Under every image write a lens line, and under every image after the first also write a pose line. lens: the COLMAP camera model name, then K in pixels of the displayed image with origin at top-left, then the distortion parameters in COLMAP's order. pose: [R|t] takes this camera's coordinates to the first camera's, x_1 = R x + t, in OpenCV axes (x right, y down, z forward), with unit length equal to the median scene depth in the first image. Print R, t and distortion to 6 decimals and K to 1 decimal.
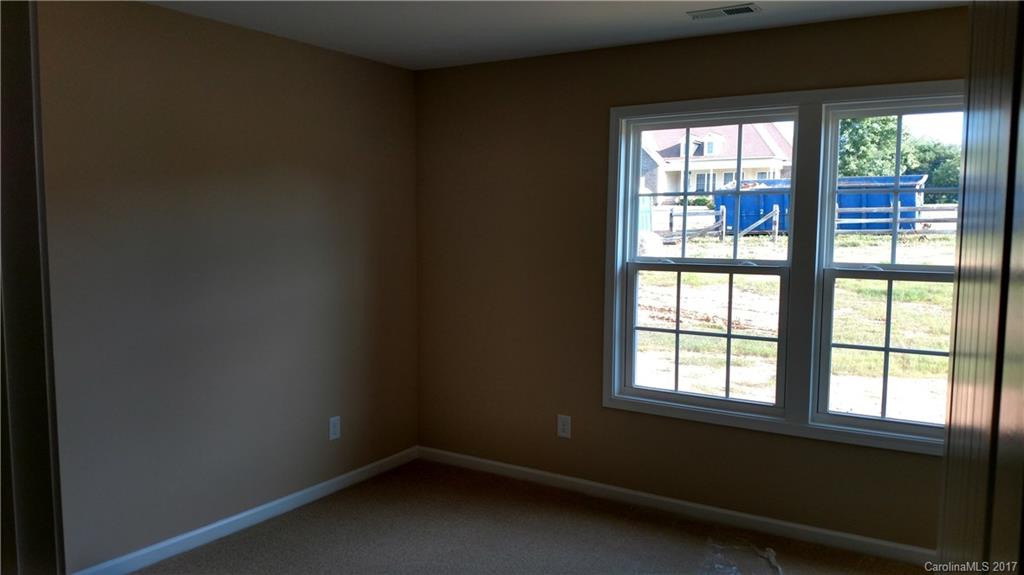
lens RADIAL K [[708.2, 0, 512.0], [0, 708.2, 287.5], [0, 0, 1]] dist [0.003190, 0.000120]
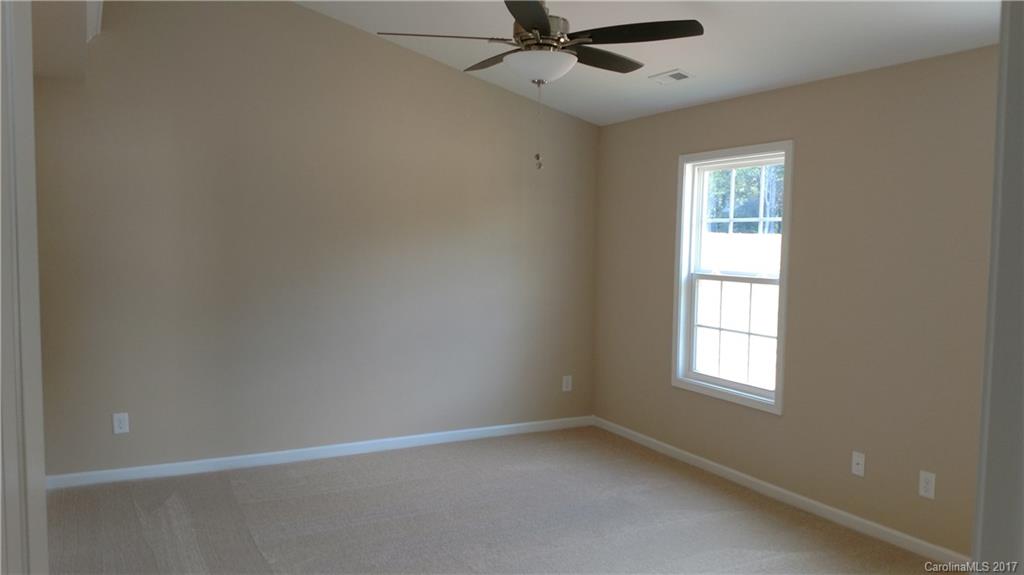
lens RADIAL K [[795.4, 0, 512.0], [0, 795.4, 287.5], [0, 0, 1]] dist [0.001720, 0.000583]
pose [[0.837452, 0.045234, -0.544635, 0.671513], [-0.066722, 0.997576, -0.019742, 0.040065], [0.542422, 0.052872, 0.838441, -0.383021]]
